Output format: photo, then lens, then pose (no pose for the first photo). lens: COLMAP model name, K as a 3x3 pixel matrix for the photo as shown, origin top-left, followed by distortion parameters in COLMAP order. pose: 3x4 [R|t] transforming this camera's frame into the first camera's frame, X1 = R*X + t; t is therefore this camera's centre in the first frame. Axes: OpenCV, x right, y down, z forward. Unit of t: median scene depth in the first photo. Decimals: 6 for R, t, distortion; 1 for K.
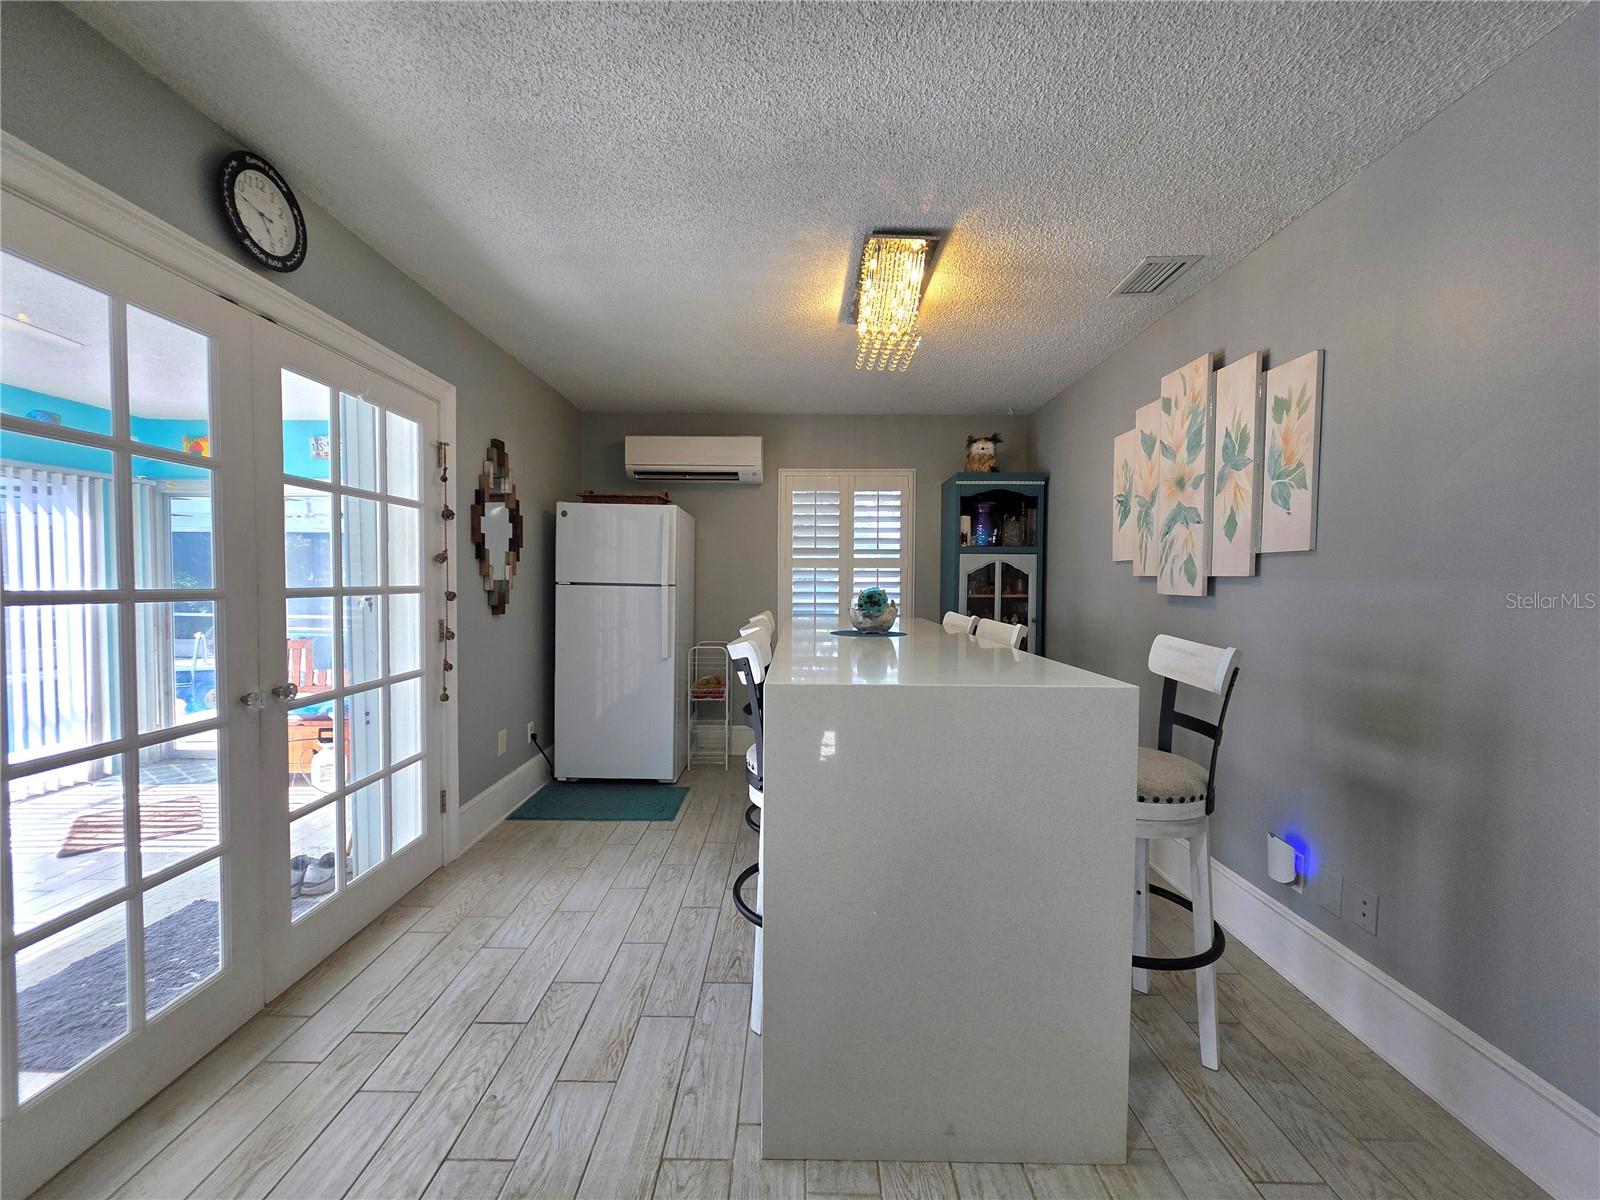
lens RADIAL K [[639.7, 0, 792.1], [0, 639.7, 601.7], [0, 0, 1]] dist [0.003440, -0.000432]
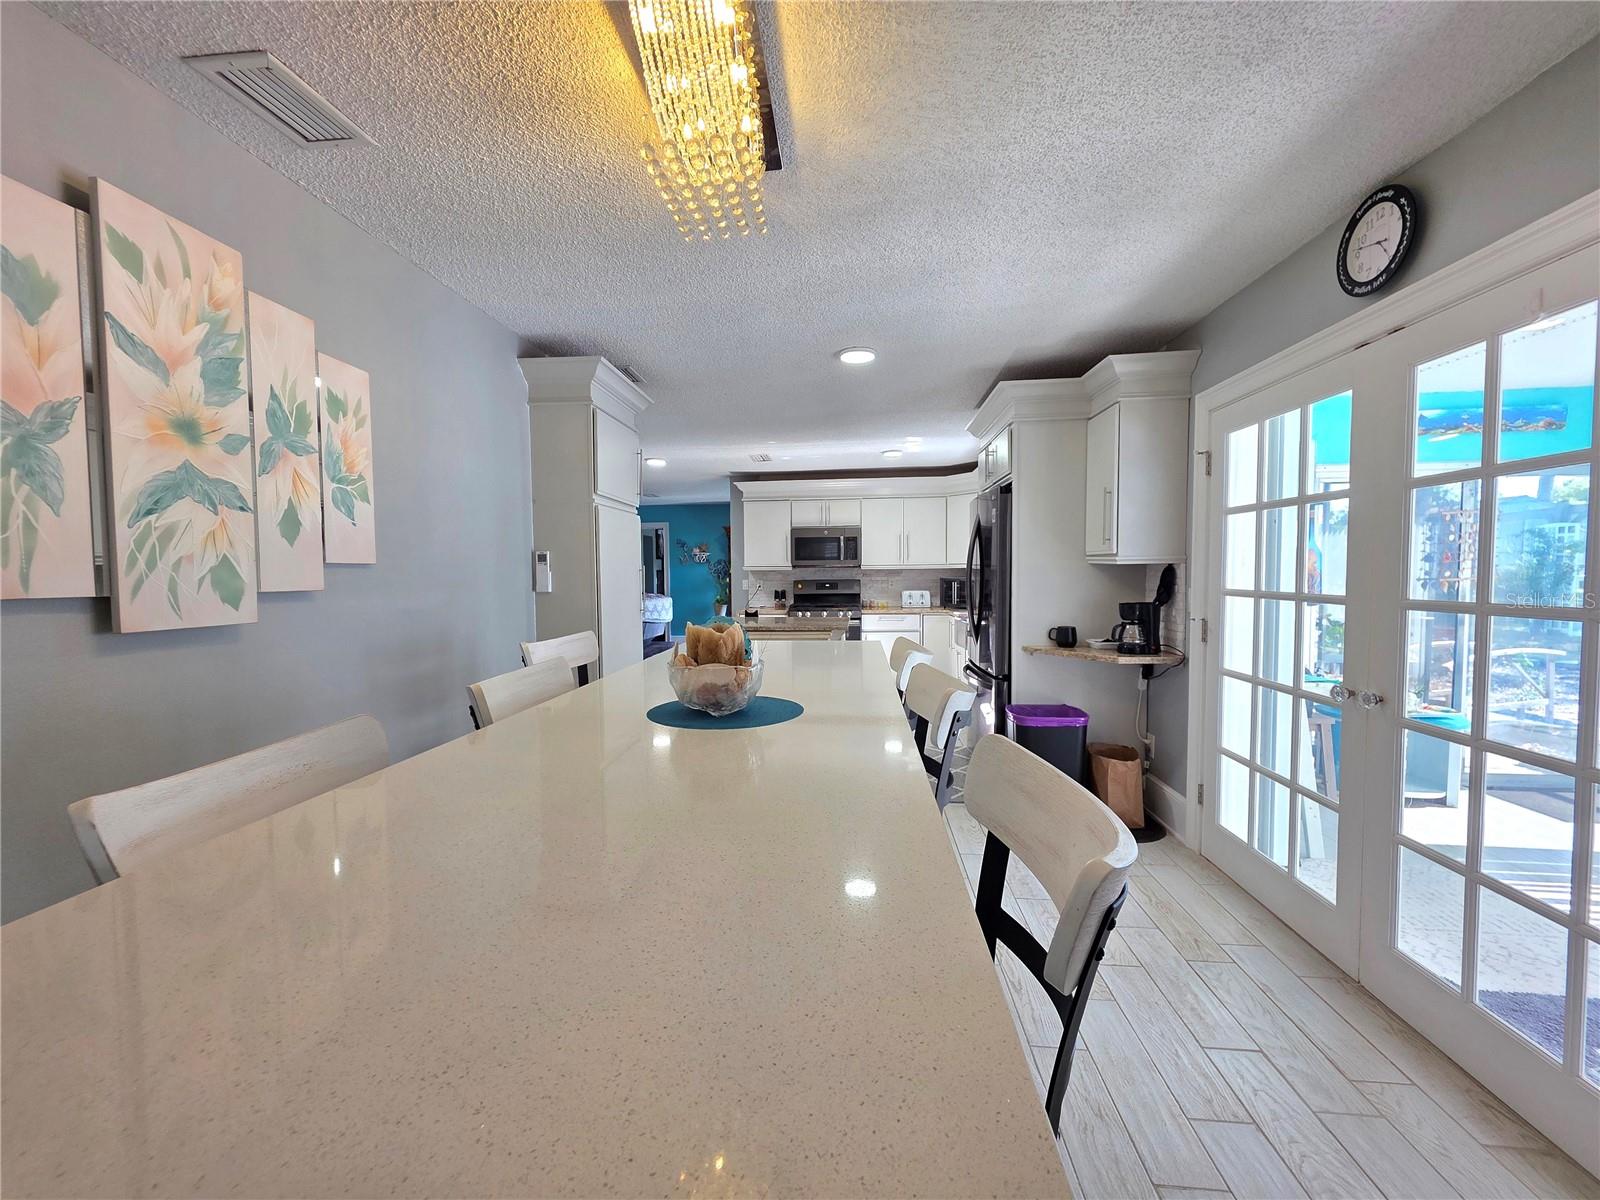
lens RADIAL K [[639.7, 0, 792.1], [0, 639.7, 601.7], [0, 0, 1]] dist [0.003440, -0.000432]
pose [[-0.996023, -0.000573, 0.089100, 0.029717], [0.006725, 0.996643, 0.081590, -0.087773], [-0.088848, 0.081865, -0.992675, 1.754689]]
